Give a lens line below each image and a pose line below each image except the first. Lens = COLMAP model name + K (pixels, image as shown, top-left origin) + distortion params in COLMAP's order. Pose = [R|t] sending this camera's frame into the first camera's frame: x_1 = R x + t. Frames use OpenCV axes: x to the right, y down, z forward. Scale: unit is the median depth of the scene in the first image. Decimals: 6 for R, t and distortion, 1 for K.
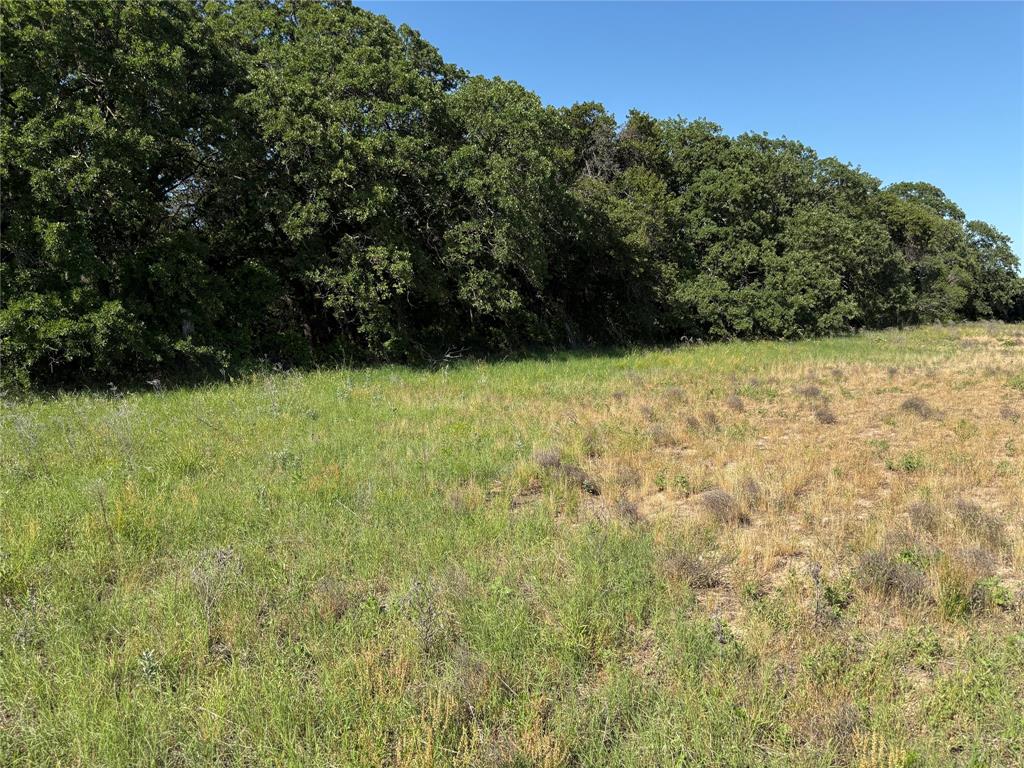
lens RADIAL K [[785.5, 0, 507.2], [0, 785.5, 385.0], [0, 0, 1]] dist [0.037782, -0.032846]
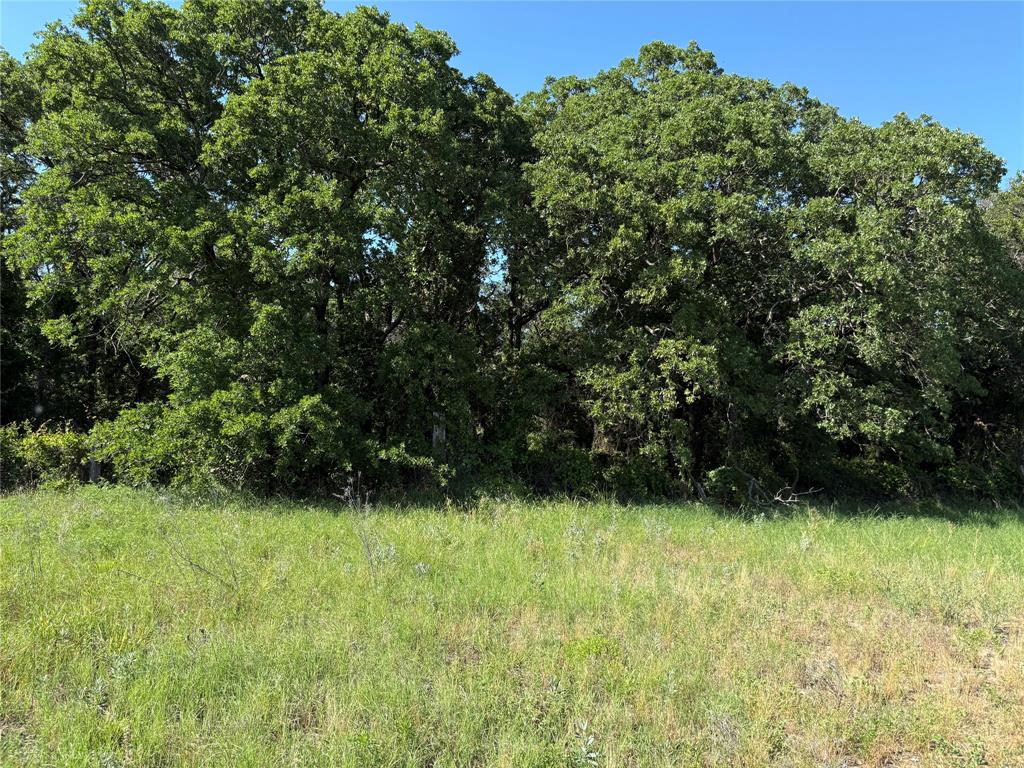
lens RADIAL K [[785.5, 0, 517.1], [0, 785.5, 381.2], [0, 0, 1]] dist [0.037782, -0.032846]
pose [[0.847483, 0.020168, -0.530439, 0.103816], [-0.103845, 0.986269, -0.128414, -0.028917], [0.520565, 0.163912, 0.837941, 0.325409]]
